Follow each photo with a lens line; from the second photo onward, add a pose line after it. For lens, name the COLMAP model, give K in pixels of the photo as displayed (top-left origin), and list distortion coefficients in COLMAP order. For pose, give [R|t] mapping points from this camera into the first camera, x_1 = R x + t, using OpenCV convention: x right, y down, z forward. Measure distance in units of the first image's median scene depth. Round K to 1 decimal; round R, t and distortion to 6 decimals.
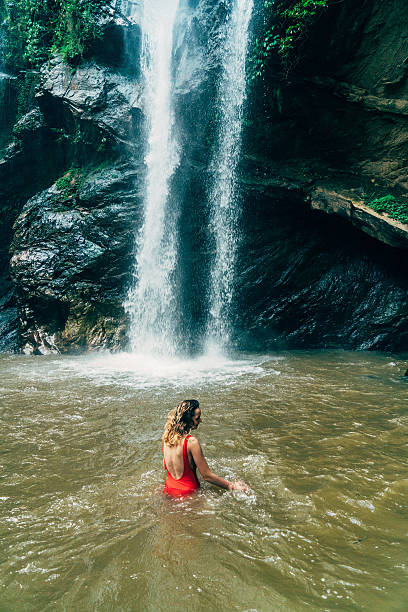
lens RADIAL K [[407.3, 0, 206.3], [0, 407.3, 313.2], [0, 0, 1]] dist [-0.041401, 0.032849]
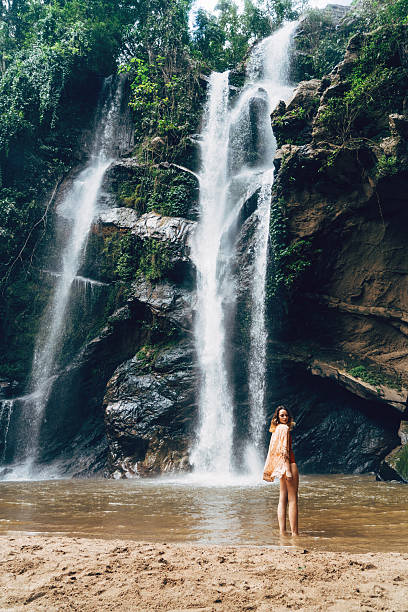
lens RADIAL K [[407.3, 0, 206.4], [0, 407.3, 308.8], [0, 0, 1]] dist [-0.041401, 0.032849]
pose [[0.999985, -0.005157, 0.002009, -0.133204], [0.005533, 0.939020, -0.343817, 0.031900], [-0.000113, 0.343823, 0.939034, -0.493978]]
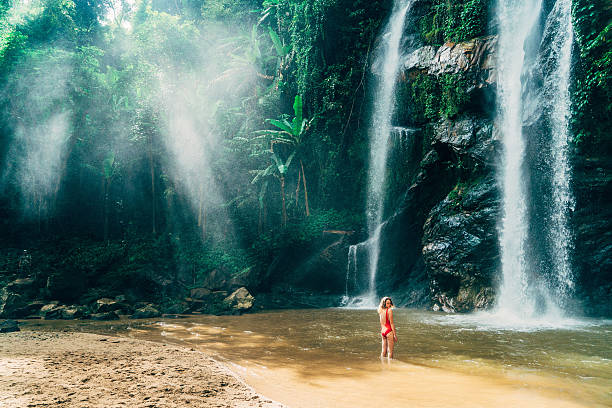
lens RADIAL K [[407.3, 0, 297.5], [0, 407.3, 204.4], [0, 0, 1]] dist [-0.041401, 0.032849]
pose [[0.709534, -0.123989, -0.693677, 0.299100], [-0.002025, 0.984036, -0.177960, -0.022585], [0.704668, 0.127673, 0.697956, -0.488338]]
